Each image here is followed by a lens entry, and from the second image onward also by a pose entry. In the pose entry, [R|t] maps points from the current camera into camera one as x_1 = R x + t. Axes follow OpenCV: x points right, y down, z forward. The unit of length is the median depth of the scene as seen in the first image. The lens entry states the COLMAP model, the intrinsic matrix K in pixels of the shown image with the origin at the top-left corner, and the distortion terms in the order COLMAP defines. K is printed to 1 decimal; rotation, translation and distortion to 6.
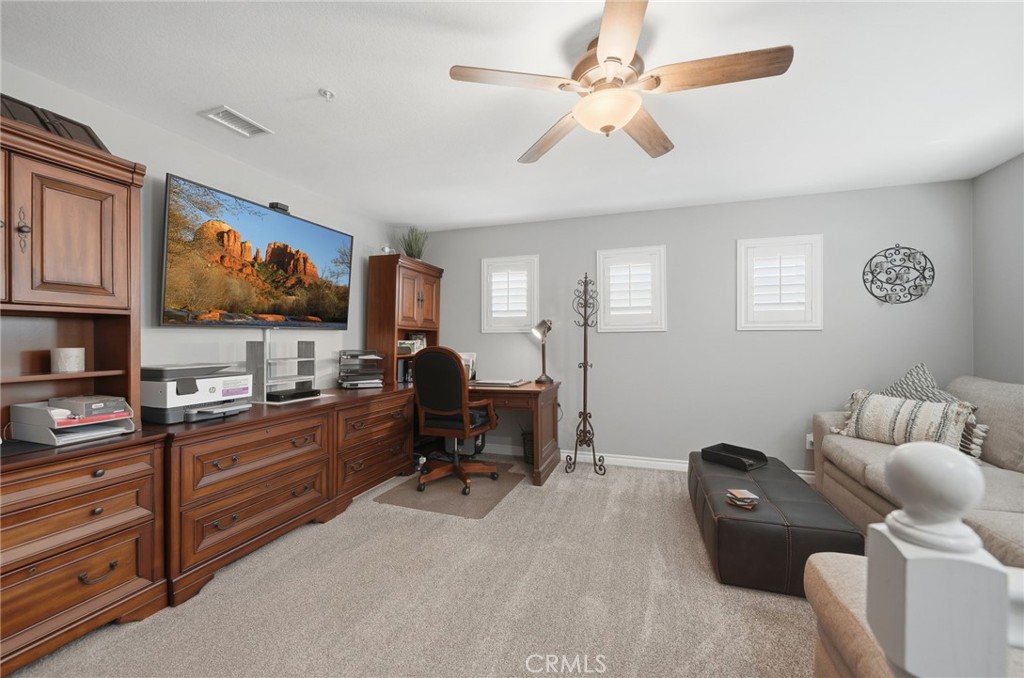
lens RADIAL K [[396.8, 0, 508.7], [0, 396.8, 338.4], [0, 0, 1]] dist [-0.000740, -0.000080]
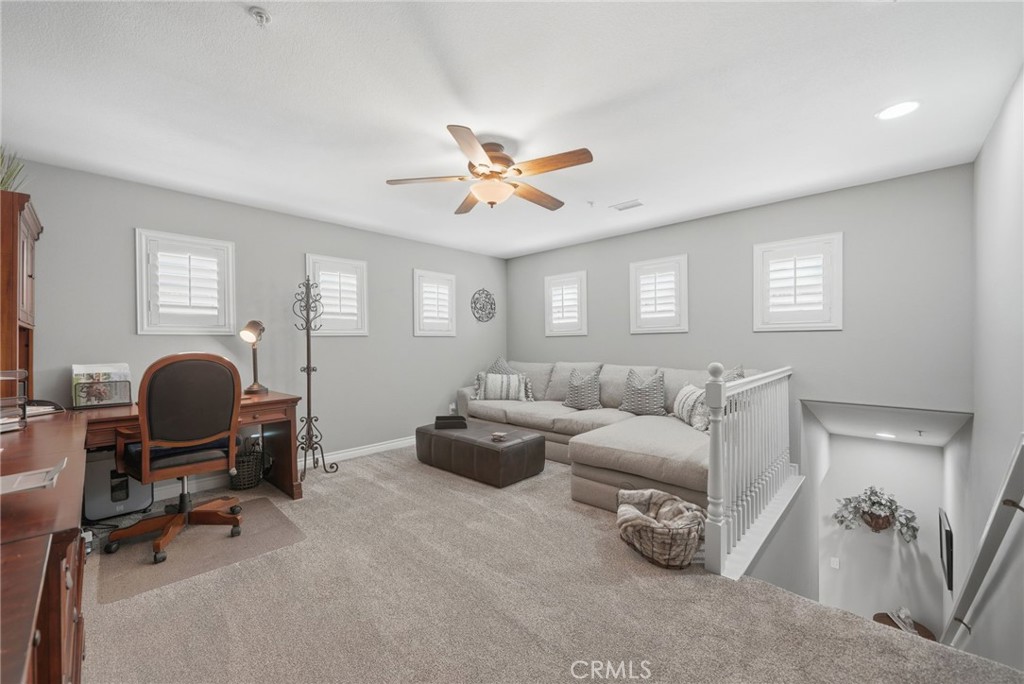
lens RADIAL K [[404.8, 0, 499.8], [0, 404.8, 344.2], [0, 0, 1]] dist [-0.002676, -0.000598]
pose [[0.431451, -0.004217, 0.902127, -0.587604], [0.002494, 0.999991, 0.003482, 0.003646], [-0.902133, 0.000748, 0.431457, 0.158813]]
